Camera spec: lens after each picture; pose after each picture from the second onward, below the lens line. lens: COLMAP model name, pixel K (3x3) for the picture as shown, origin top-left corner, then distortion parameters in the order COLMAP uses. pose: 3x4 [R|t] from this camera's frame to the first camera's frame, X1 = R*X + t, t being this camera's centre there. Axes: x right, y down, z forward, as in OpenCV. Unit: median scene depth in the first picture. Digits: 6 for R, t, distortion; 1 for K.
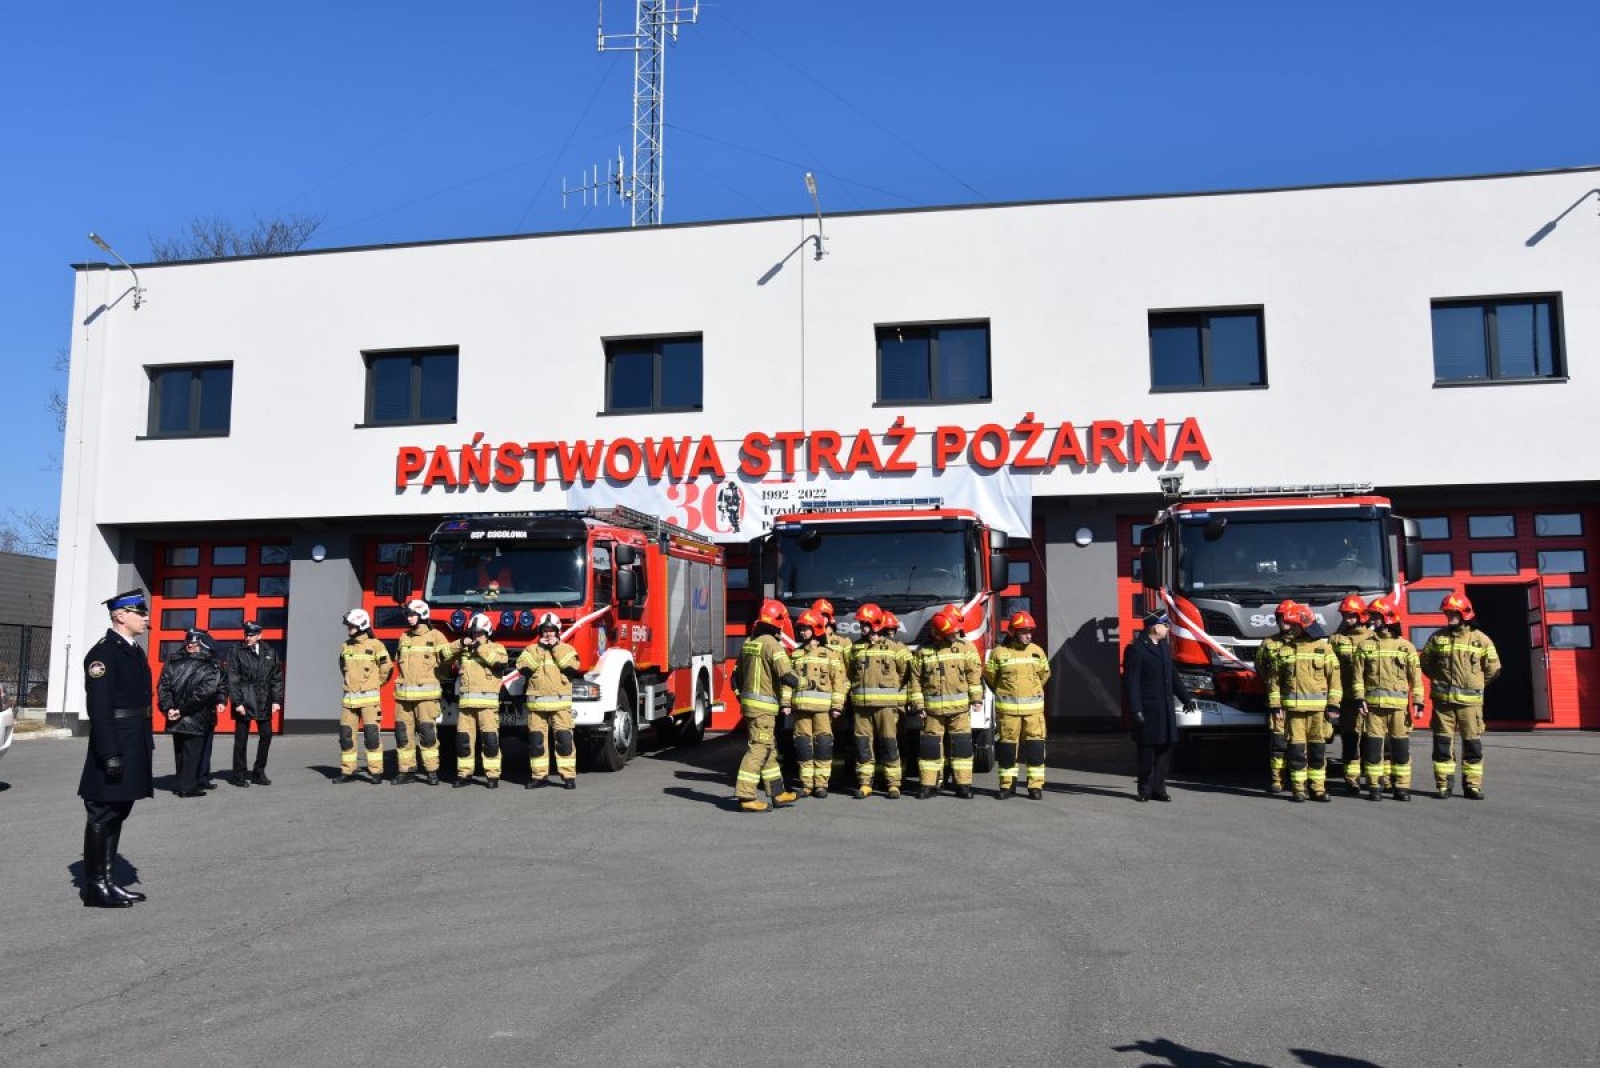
lens RADIAL K [[1493.5, 0, 800.0], [0, 1493.5, 534.0], [0, 0, 1]] dist [-0.086933, 0.146077]
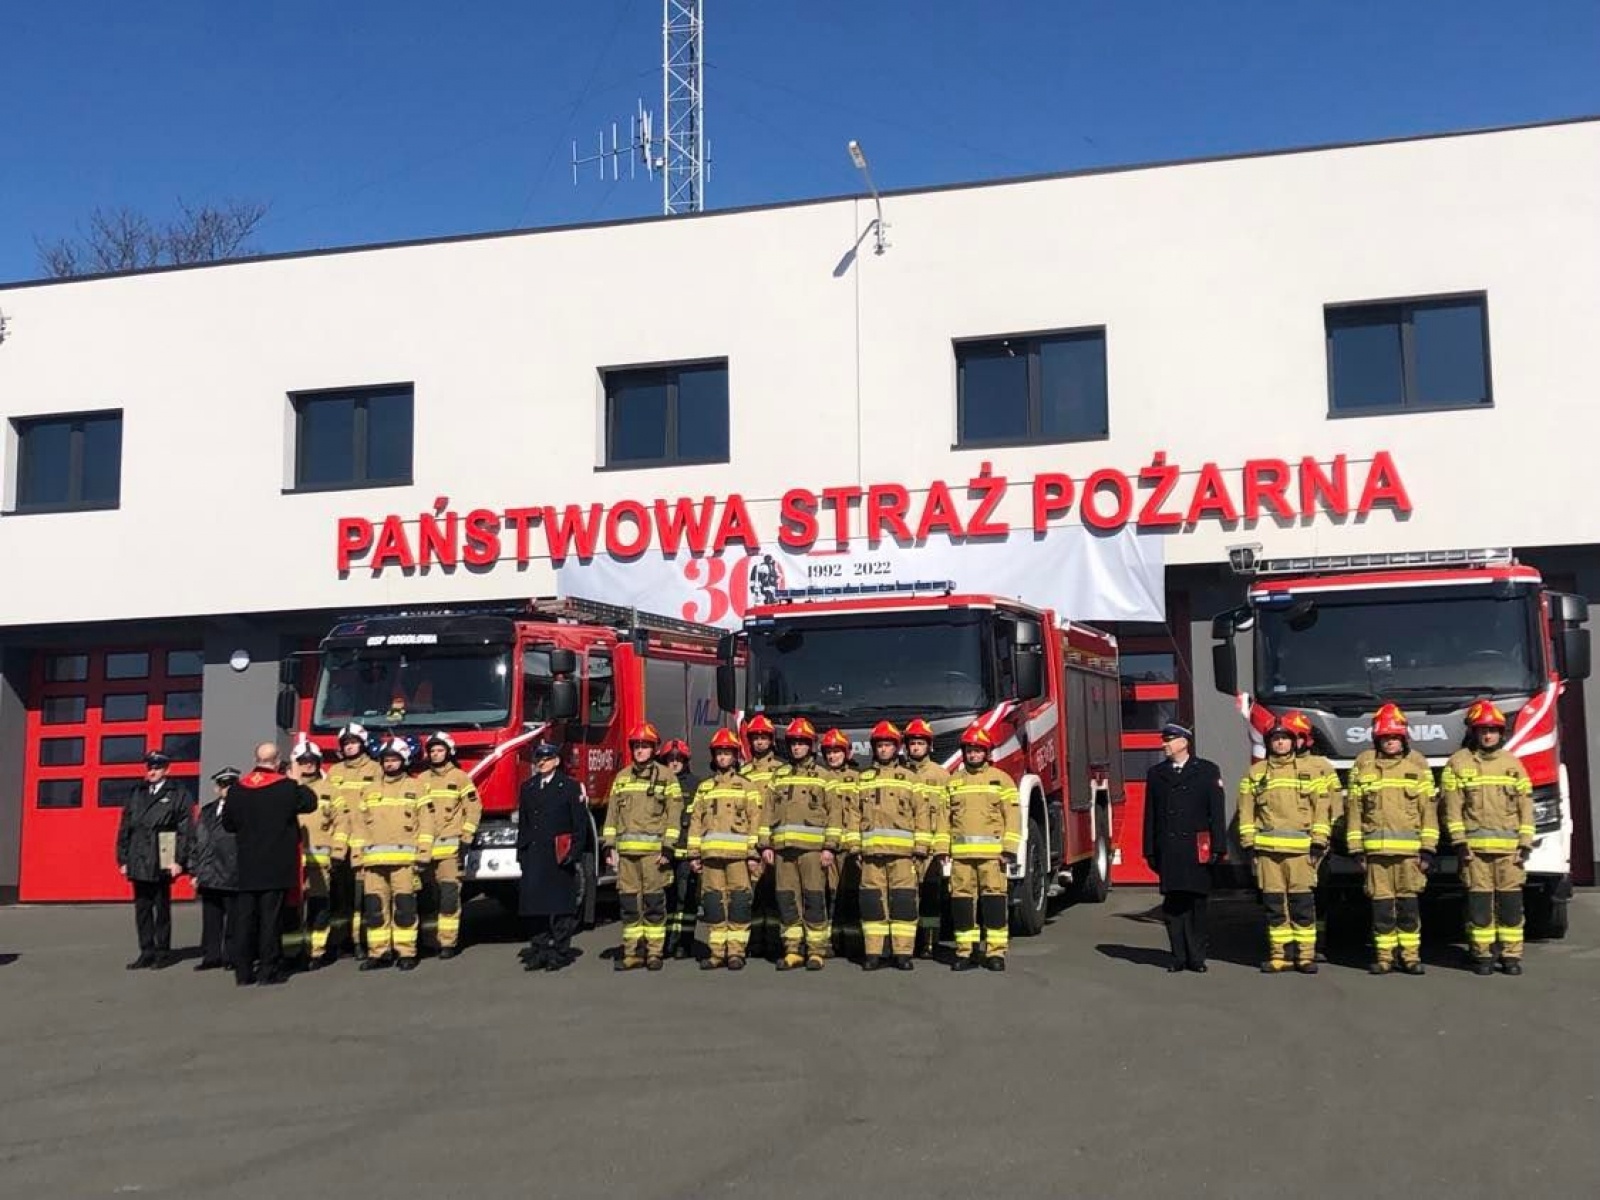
lens RADIAL K [[2168.2, 0, 812.8], [0, 2168.2, 565.7], [0, 0, 1]] dist [0.234870, -0.918770]
pose [[0.993812, -0.024218, -0.108406, 0.098002], [0.022351, 0.999581, -0.018404, -0.008740], [0.108806, 0.015867, 0.993936, -0.091957]]
